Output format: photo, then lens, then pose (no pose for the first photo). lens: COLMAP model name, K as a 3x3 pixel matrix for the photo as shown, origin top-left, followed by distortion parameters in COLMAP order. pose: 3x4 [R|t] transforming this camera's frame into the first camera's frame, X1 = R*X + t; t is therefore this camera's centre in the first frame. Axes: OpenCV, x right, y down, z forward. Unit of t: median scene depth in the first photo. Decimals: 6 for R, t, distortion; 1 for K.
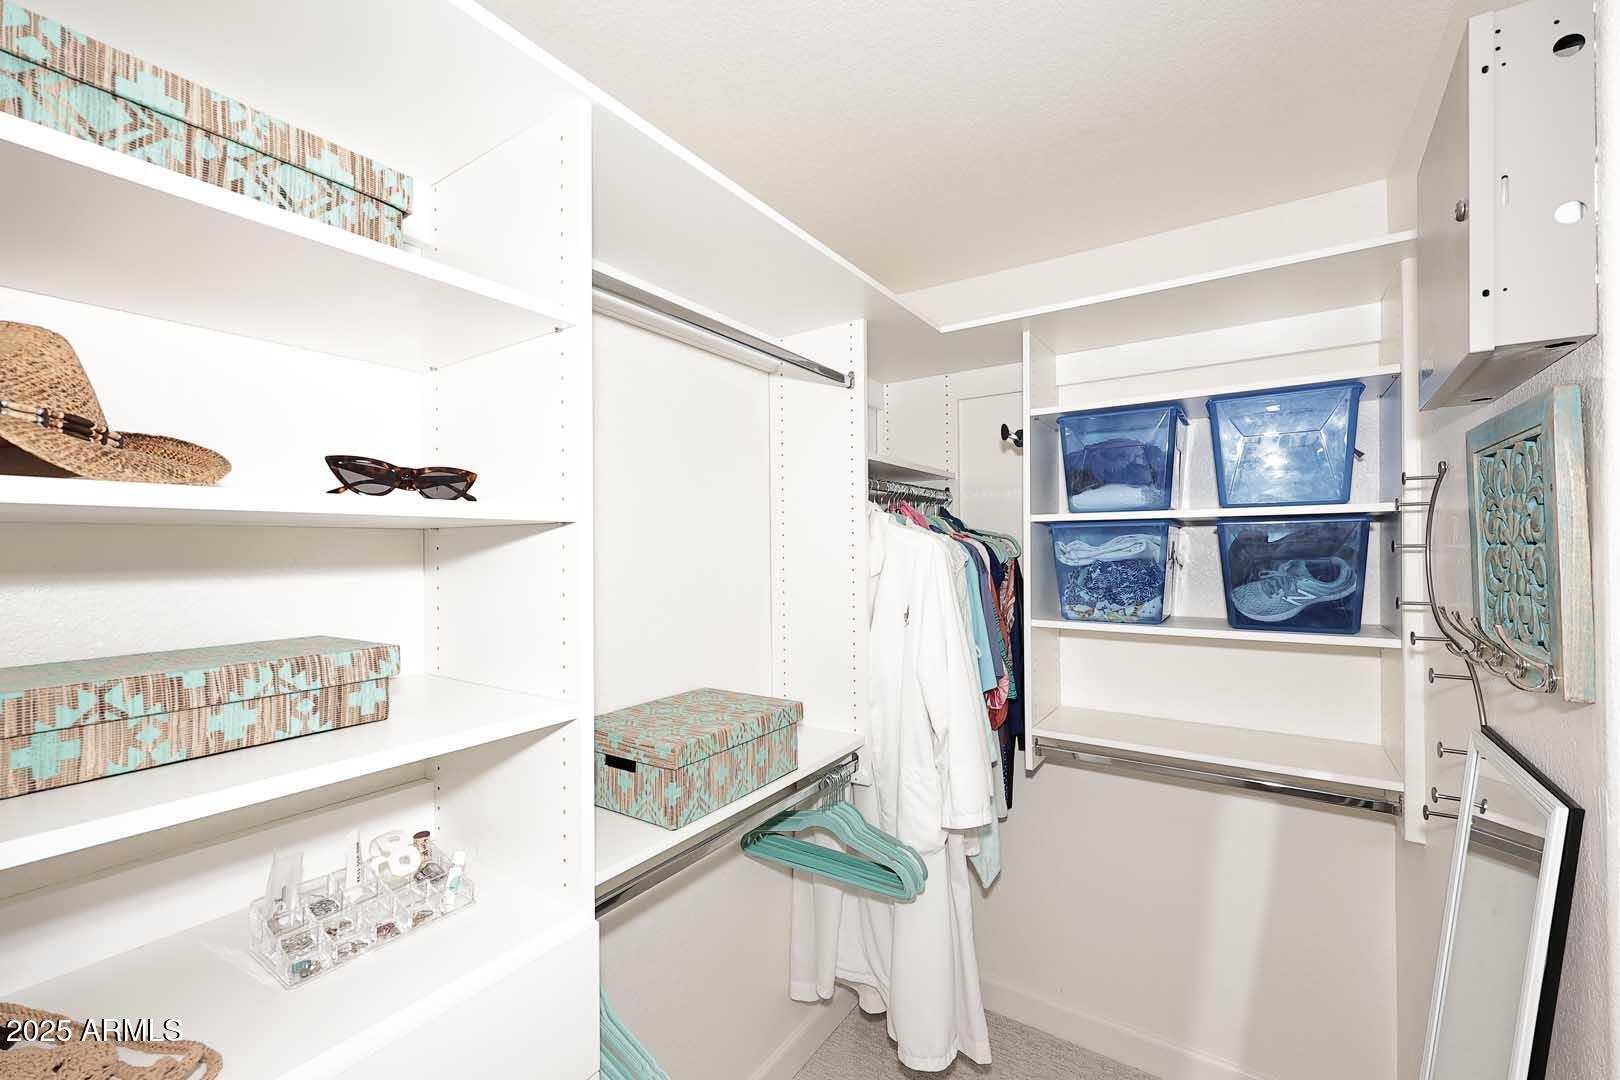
lens RADIAL K [[655.3, 0, 810.6], [0, 655.3, 539.6], [0, 0, 1]] dist [-0.001102, -0.000113]
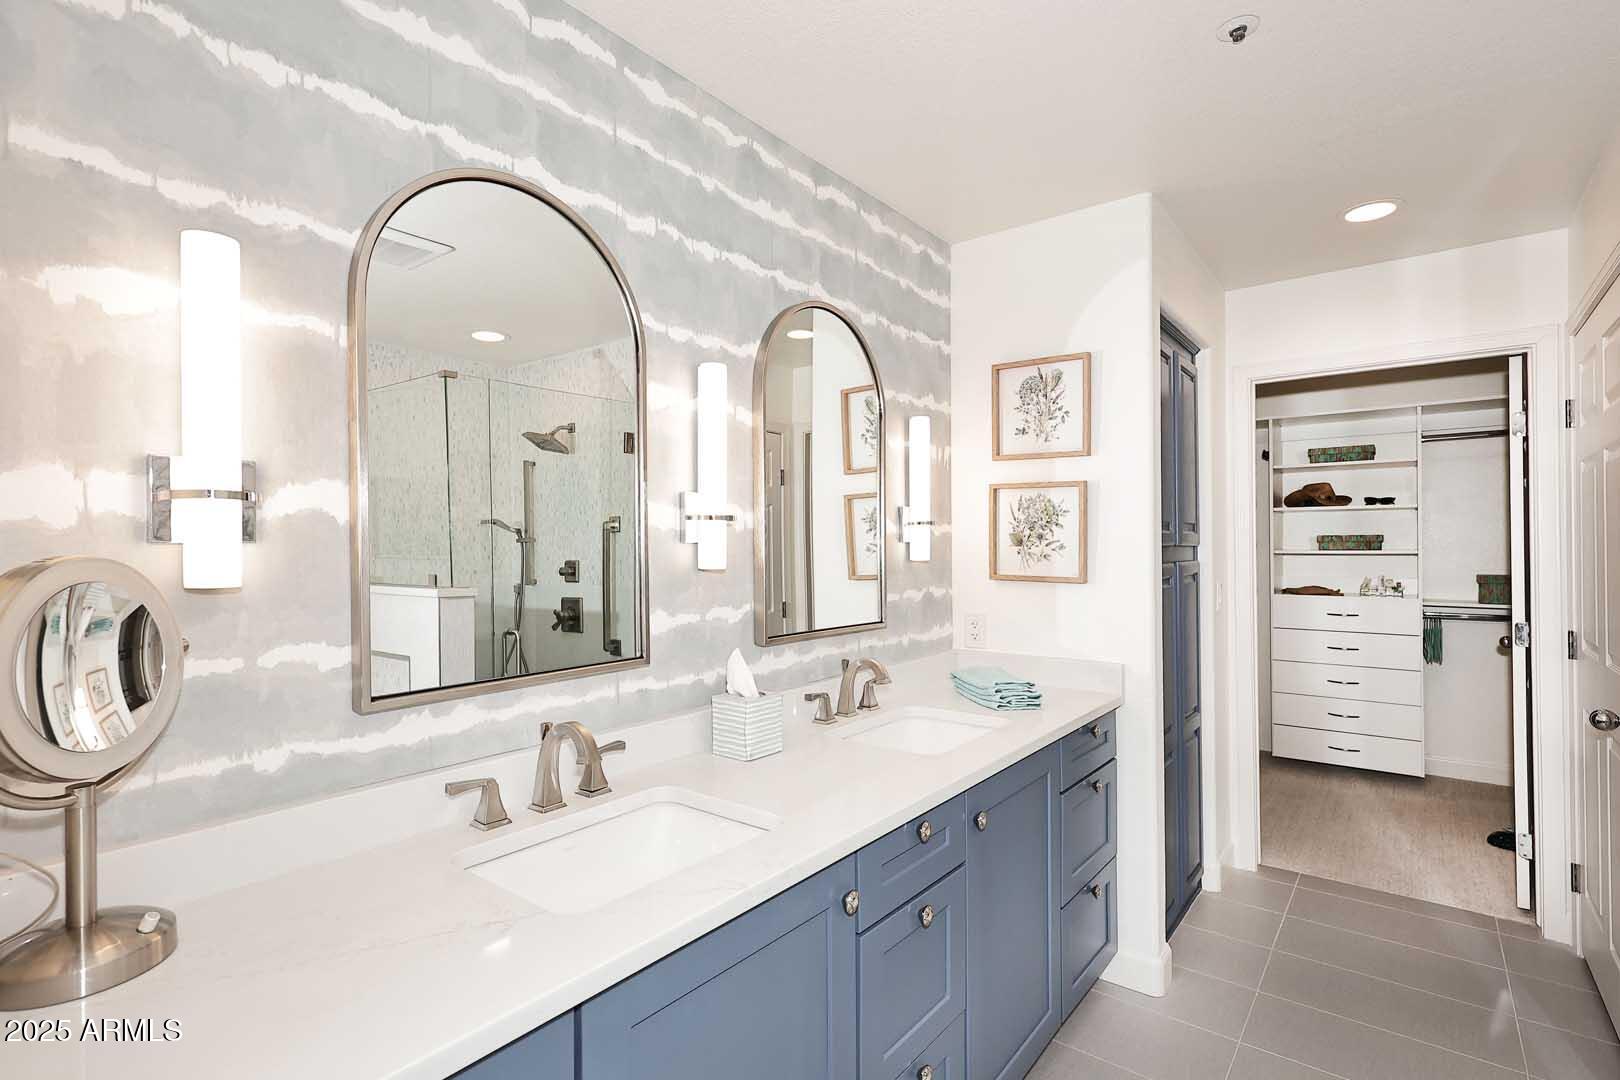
lens RADIAL K [[771.7, 0, 819.8], [0, 771.7, 542.6], [0, 0, 1]] dist [0.001102, 0.000581]
pose [[-0.063425, 0.002219, -0.997984, 5.729756], [0.019657, 0.999806, 0.000974, 0.143151], [0.997793, -0.019556, -0.063456, -3.005866]]
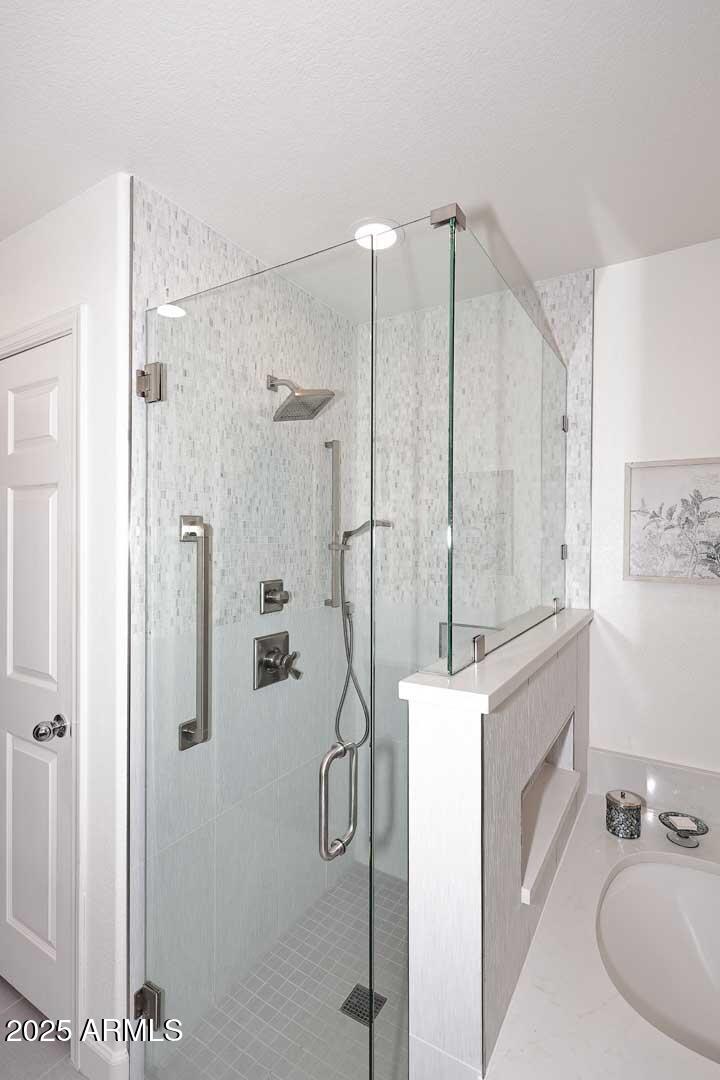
lens RADIAL K [[514.5, 0, 362.4], [0, 514.5, 536.5], [0, 0, 1]] dist [0.001102, 0.000581]
pose [[0.998875, 0.011248, 0.046058, 4.022303], [-0.011925, 0.999824, 0.014450, 0.008049], [-0.045888, -0.014983, 0.998834, -2.537931]]
